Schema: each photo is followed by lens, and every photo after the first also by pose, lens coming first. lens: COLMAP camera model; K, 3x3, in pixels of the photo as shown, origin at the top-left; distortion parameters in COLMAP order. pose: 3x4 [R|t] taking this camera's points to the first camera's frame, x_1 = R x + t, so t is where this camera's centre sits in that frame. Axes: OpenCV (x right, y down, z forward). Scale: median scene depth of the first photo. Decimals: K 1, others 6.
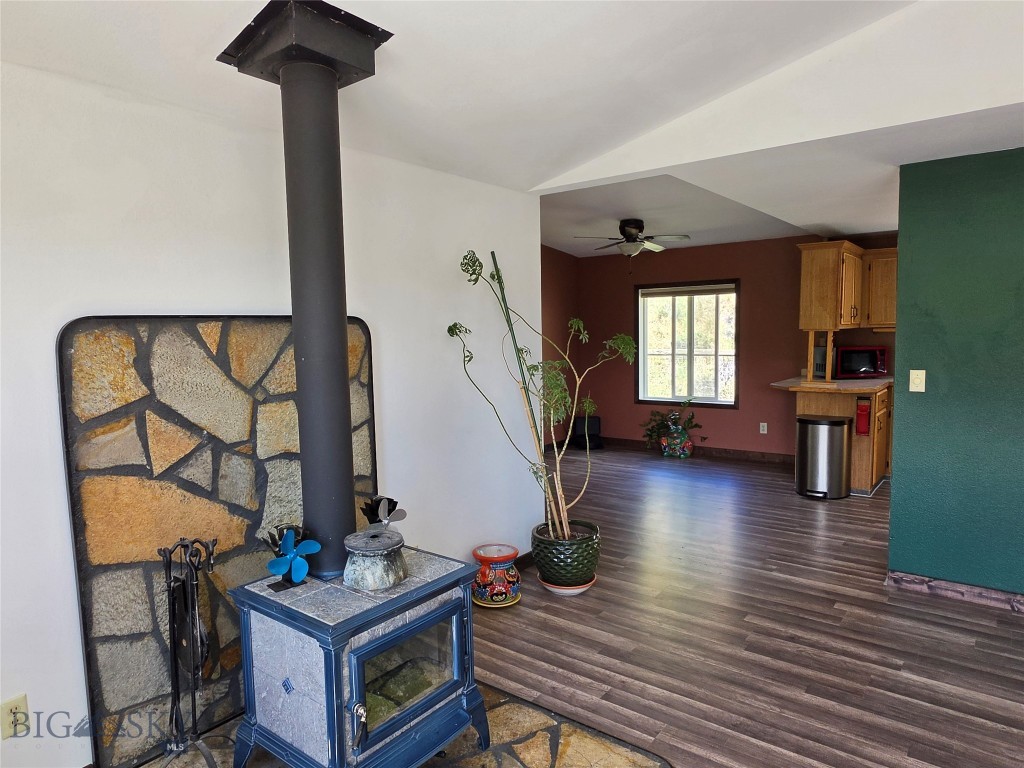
lens RADIAL K [[641.6, 0, 512.0], [0, 641.6, 384.0], [0, 0, 1]] dist [-0.005466, -0.001504]
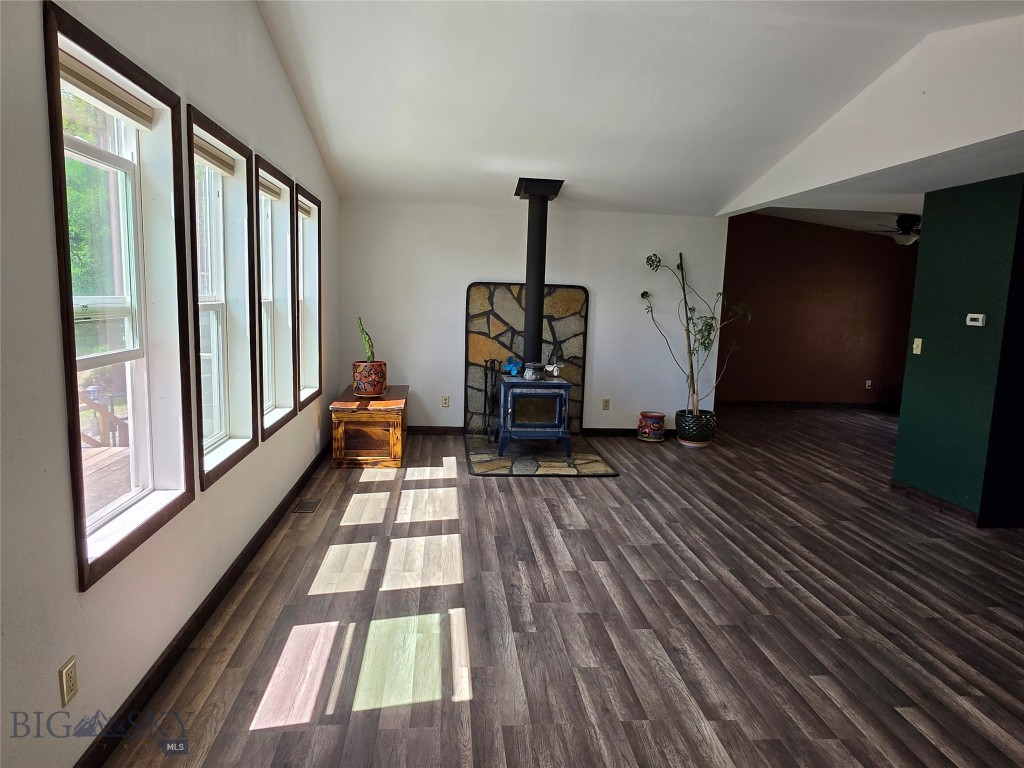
lens RADIAL K [[641.6, 0, 512.0], [0, 641.6, 384.0], [0, 0, 1]] dist [-0.005466, -0.001504]
pose [[0.692736, 0.140591, -0.707355, 1.581145], [-0.111325, 0.989905, 0.087725, 0.084873], [0.712548, 0.017976, 0.701393, -0.961359]]
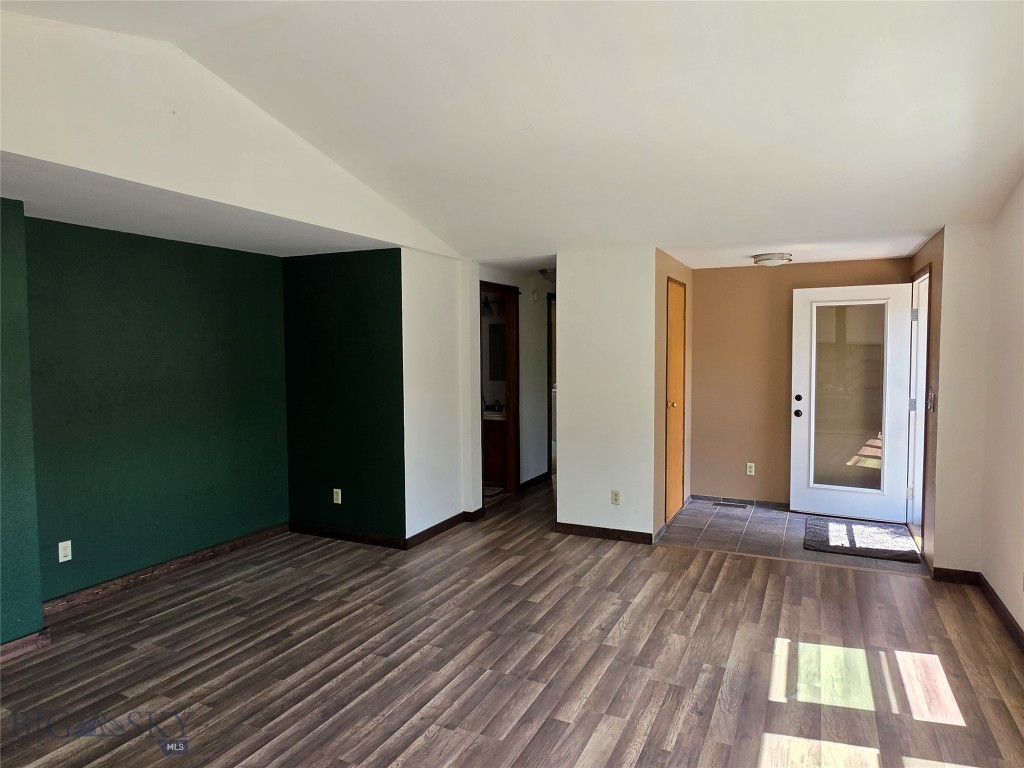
lens RADIAL K [[641.6, 0, 512.0], [0, 641.6, 384.0], [0, 0, 1]] dist [-0.005466, -0.001504]
pose [[-0.215638, -0.034933, 0.975848, -2.742622], [0.101910, 0.993097, 0.058070, -0.228150], [-0.971141, 0.111971, -0.210590, 2.335212]]
